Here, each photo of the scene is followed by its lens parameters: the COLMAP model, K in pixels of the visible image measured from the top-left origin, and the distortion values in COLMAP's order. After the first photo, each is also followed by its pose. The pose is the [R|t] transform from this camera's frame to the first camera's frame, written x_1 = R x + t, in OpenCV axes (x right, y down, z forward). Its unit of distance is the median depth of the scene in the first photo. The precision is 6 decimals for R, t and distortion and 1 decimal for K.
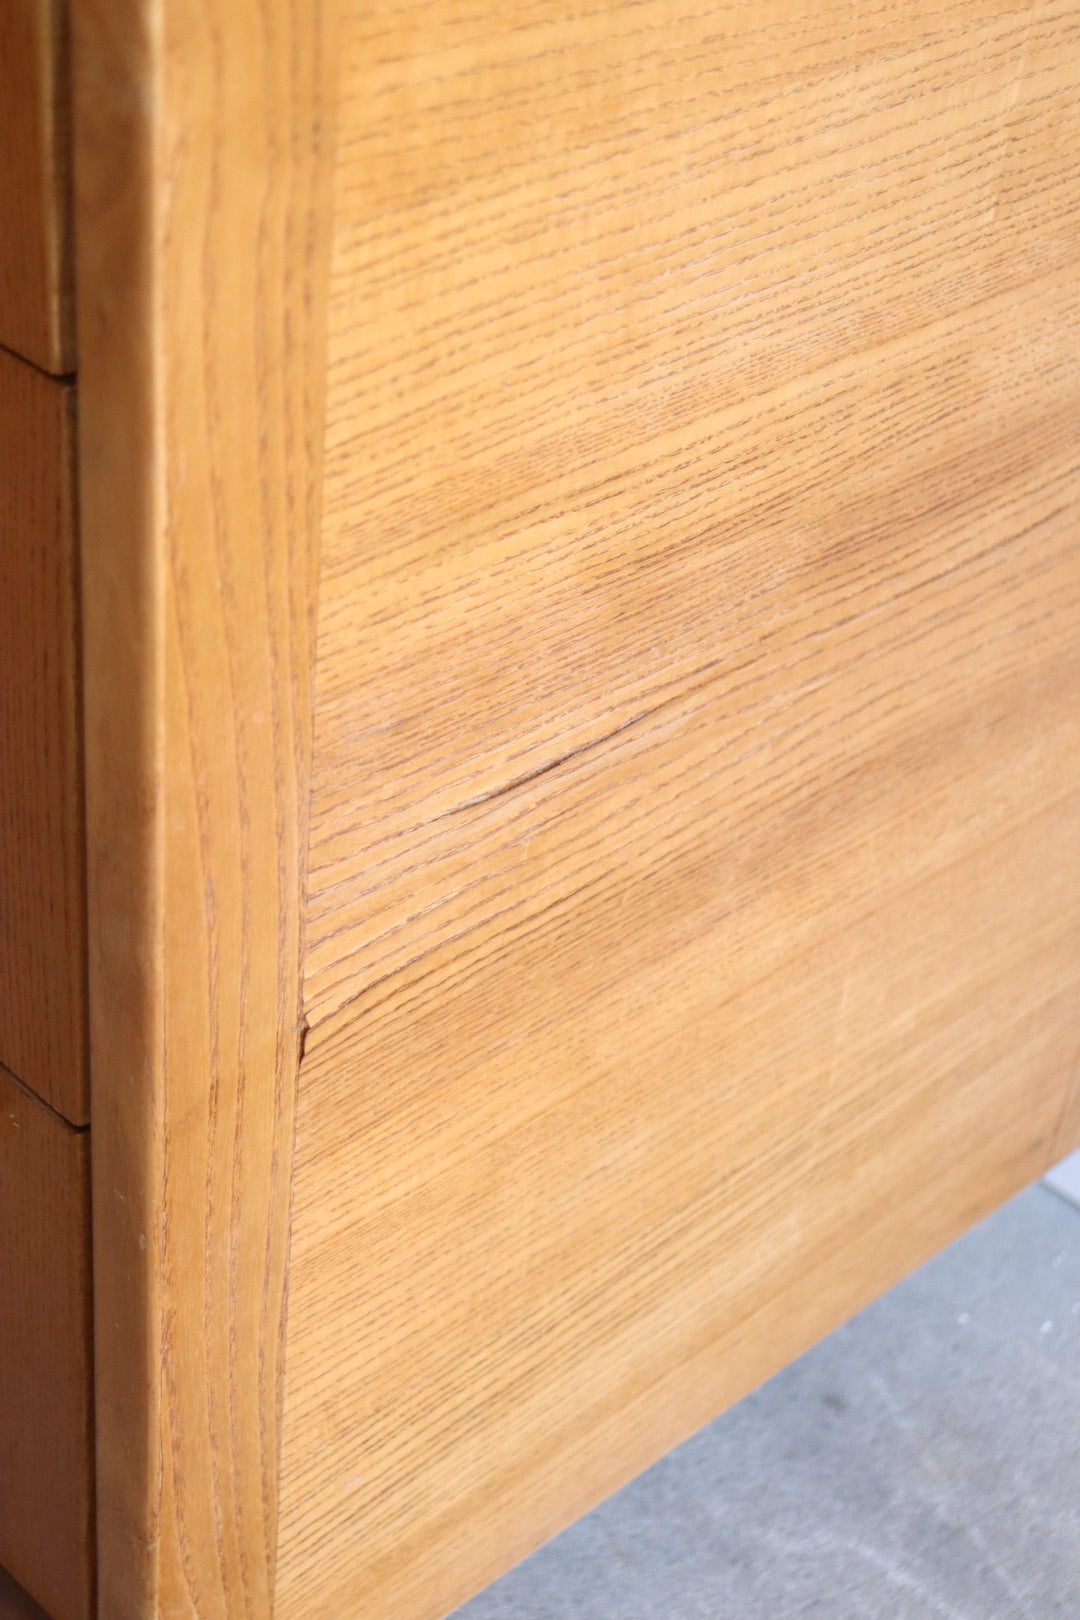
lens RADIAL K [[2651.0, 0, 535.2], [0, 2651.0, 818.9], [0, 0, 1]] dist [0.030145, 0.000000]
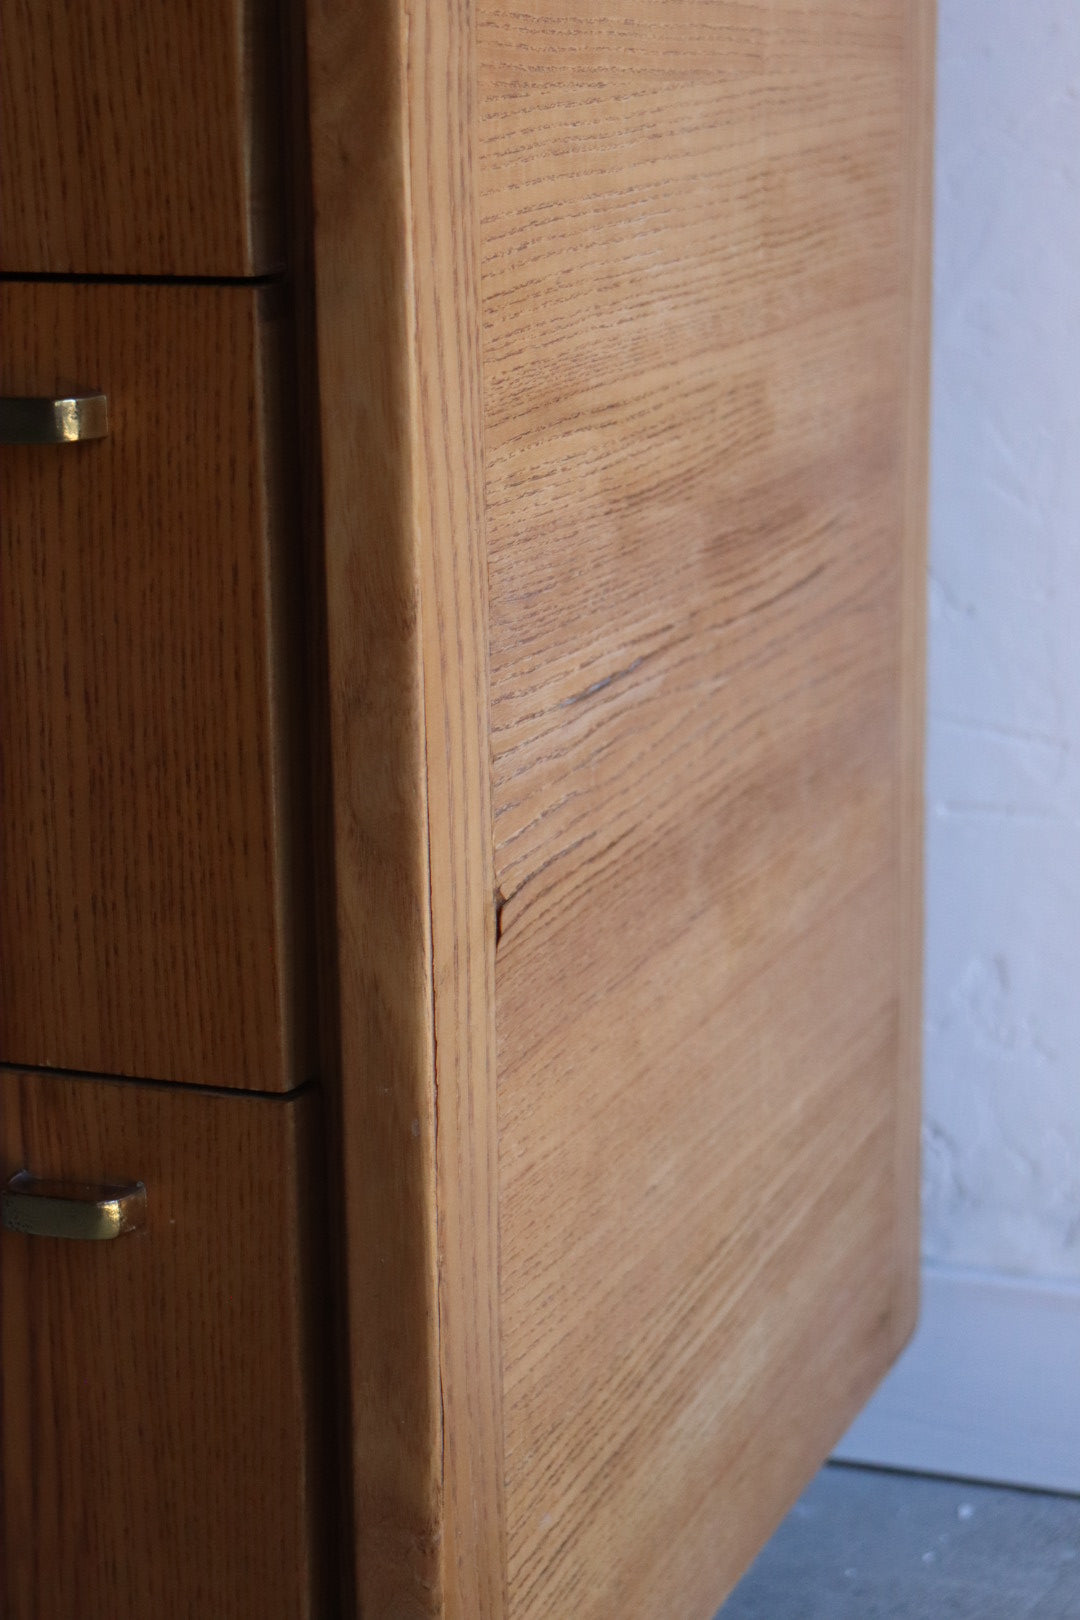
lens RADIAL K [[3245.7, 0, 534.9], [0, 3245.7, 820.0], [0, 0, 1]] dist [0.086228, 0.000000]
pose [[0.908360, -0.182000, 0.376508, -0.536716], [0.307642, 0.900670, -0.306840, 0.434857], [-0.283265, 0.394550, 0.874123, -0.158440]]
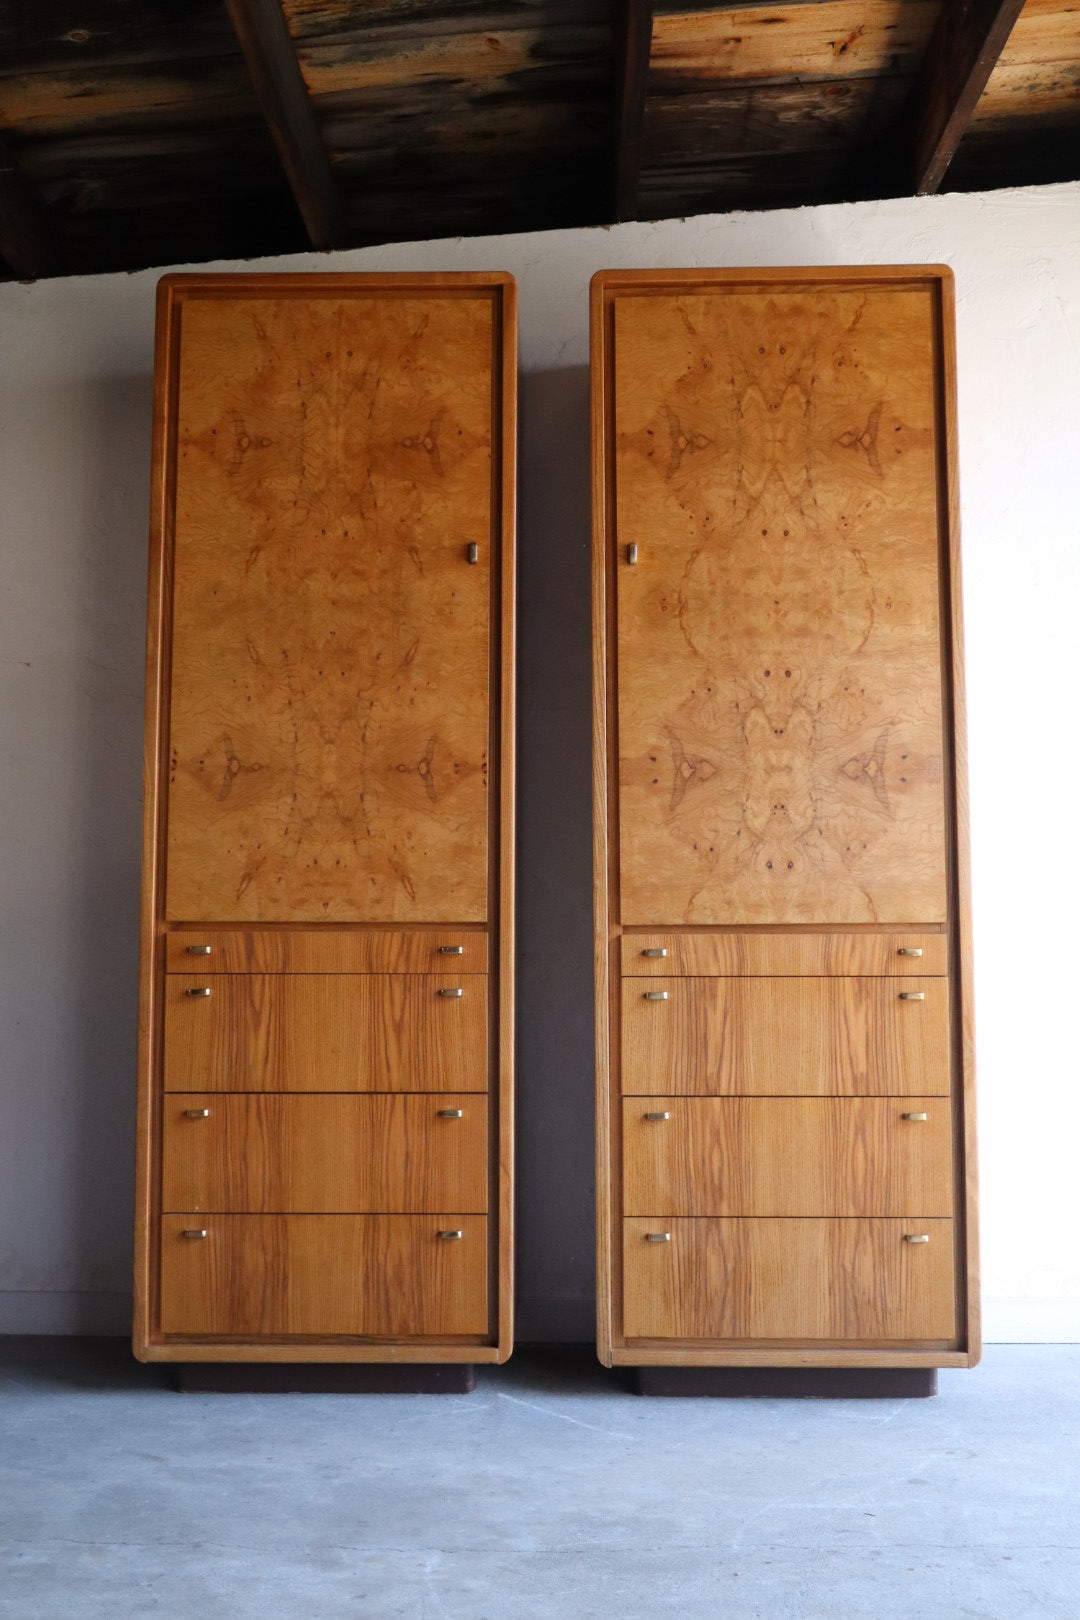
lens RADIAL K [[1802.9, 0, 528.5], [0, 1802.9, 800.0], [0, 0, 1]] dist [-0.069828, 0.000000]
pose [[0.738513, -0.016112, 0.674047, -4.075281], [0.439338, 0.769840, -0.462956, 0.944328], [-0.511449, 0.638033, 0.575616, -1.781995]]
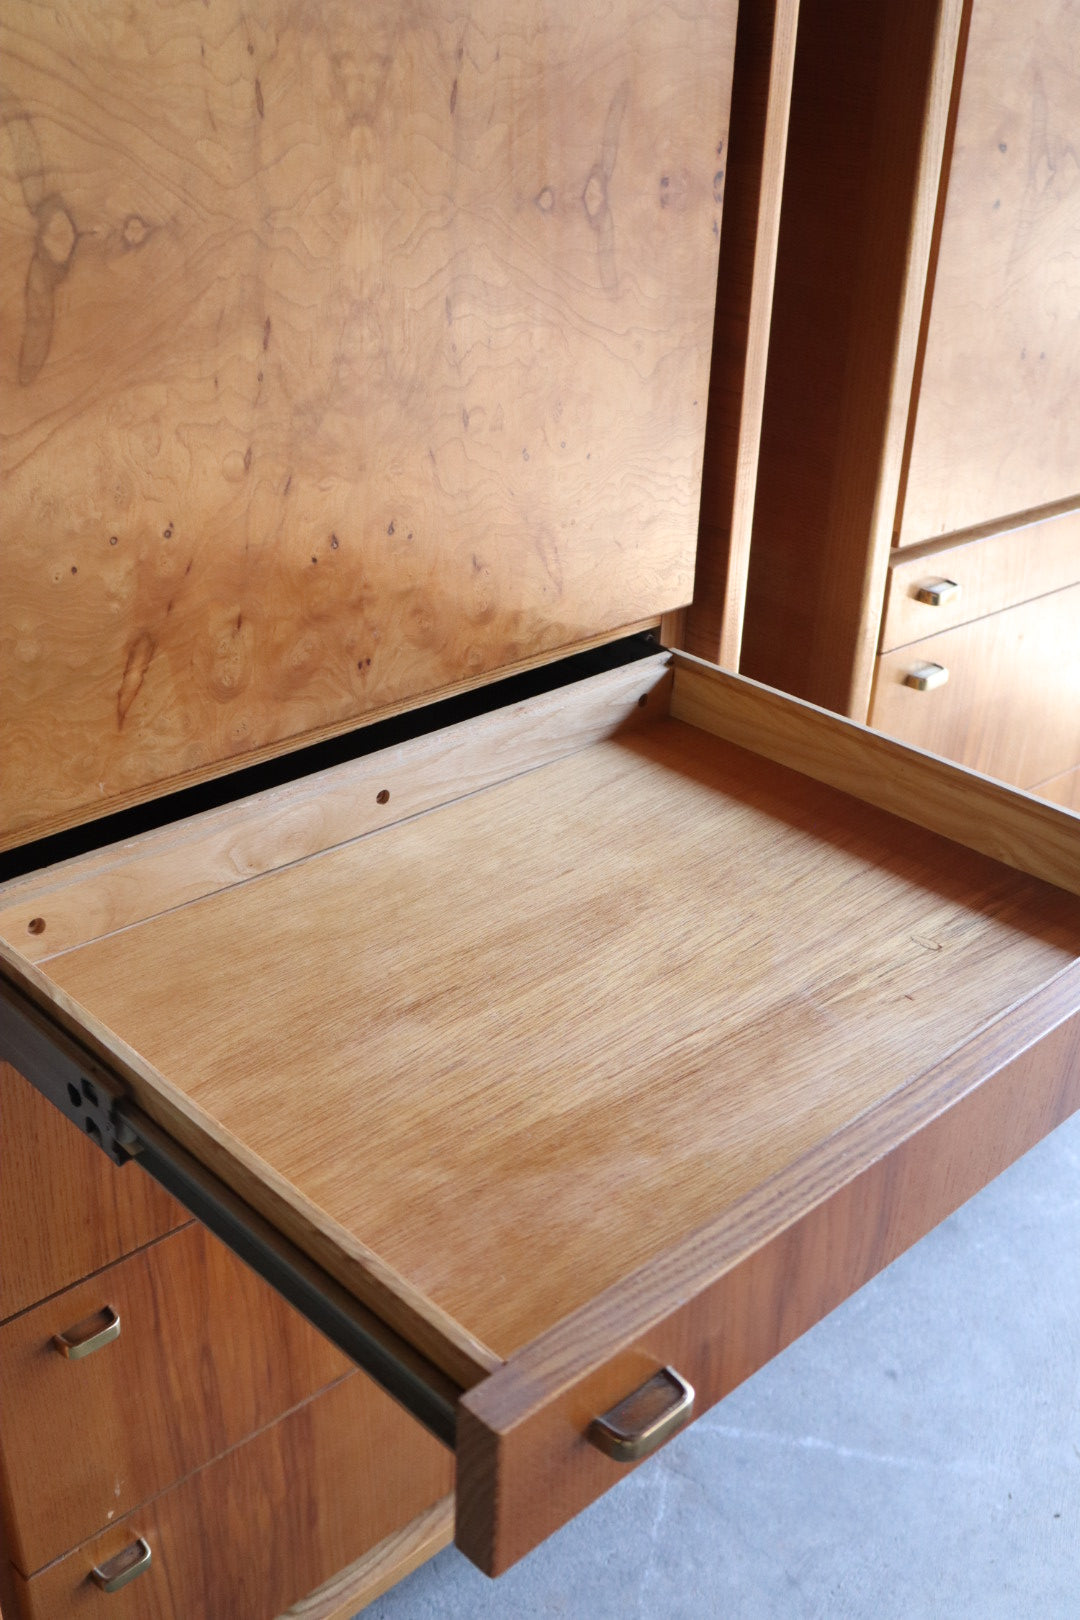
lens RADIAL K [[1637.8, 0, 541.1], [0, 1637.8, 813.7], [0, 0, 1]] dist [-0.063034, 0.000000]
pose [[0.048848, -0.535103, 0.843373, -2.495772], [0.553871, 0.717174, 0.422952, -1.697909], [-0.831168, 0.446460, 0.331411, 0.884009]]
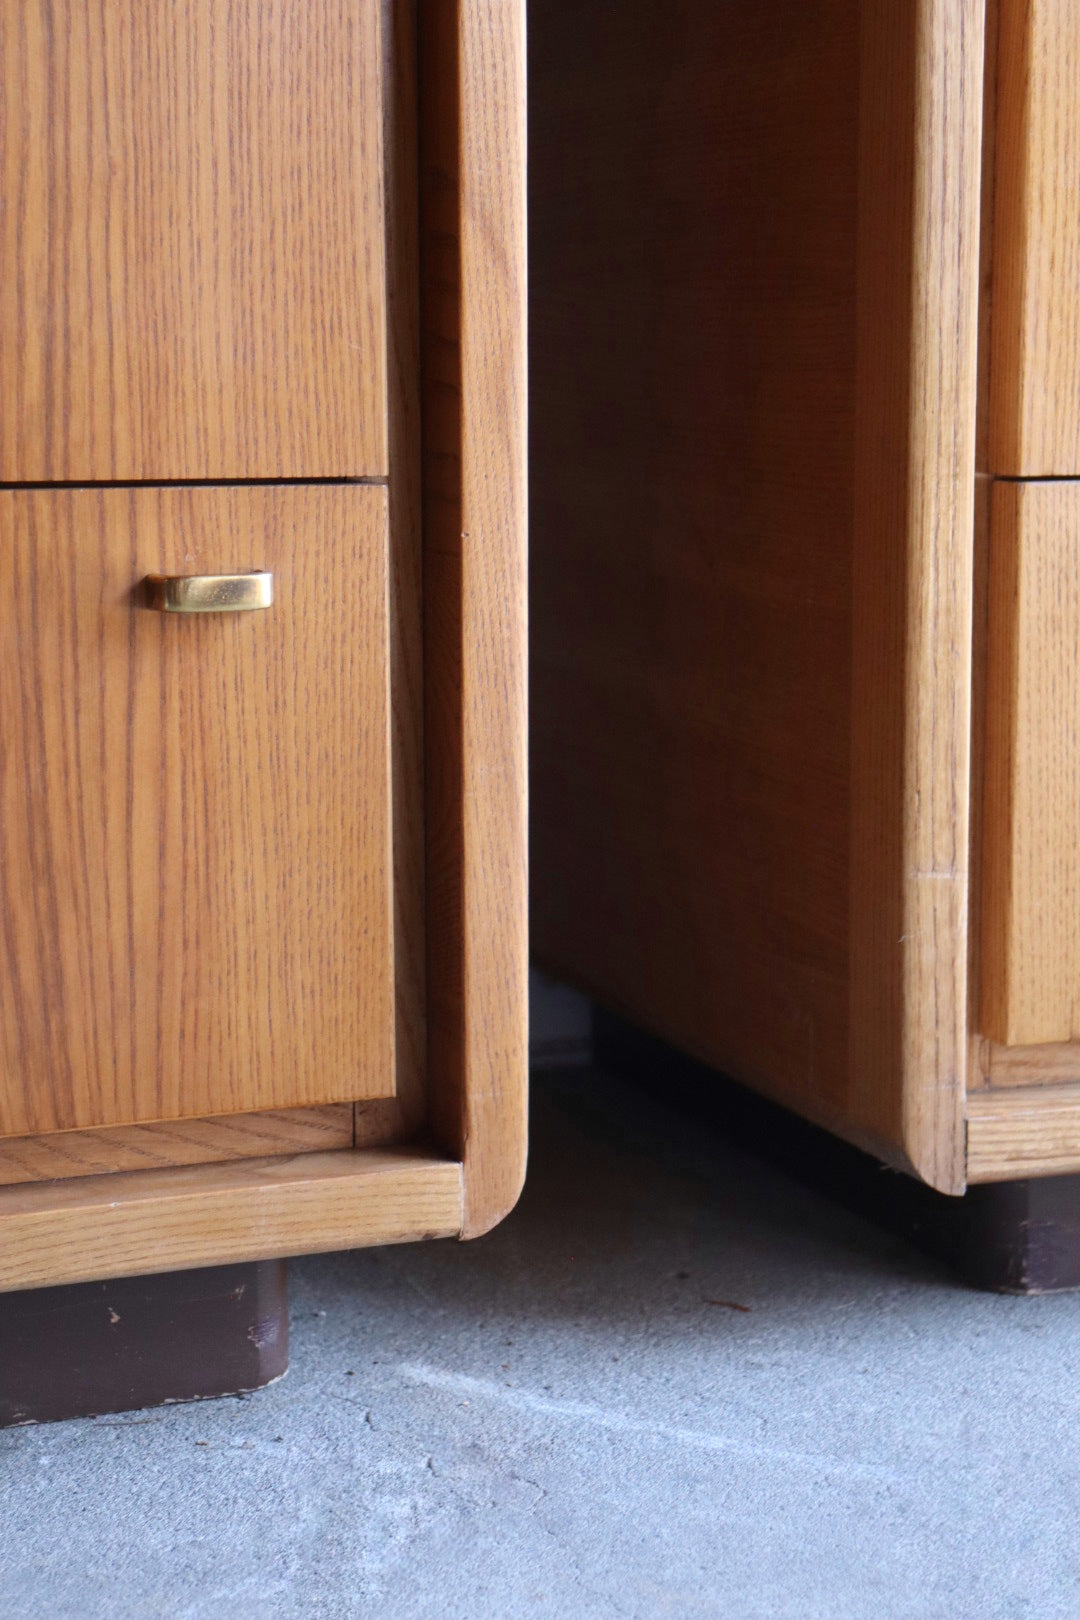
lens RADIAL K [[2651.0, 0, 529.9], [0, 2651.0, 809.1], [0, 0, 1]] dist [0.030145, 0.000000]
pose [[0.429014, -0.199328, 0.881031, -2.168773], [0.562720, 0.821944, -0.088054, -0.151788], [-0.706606, 0.533551, 0.464792, 1.084413]]
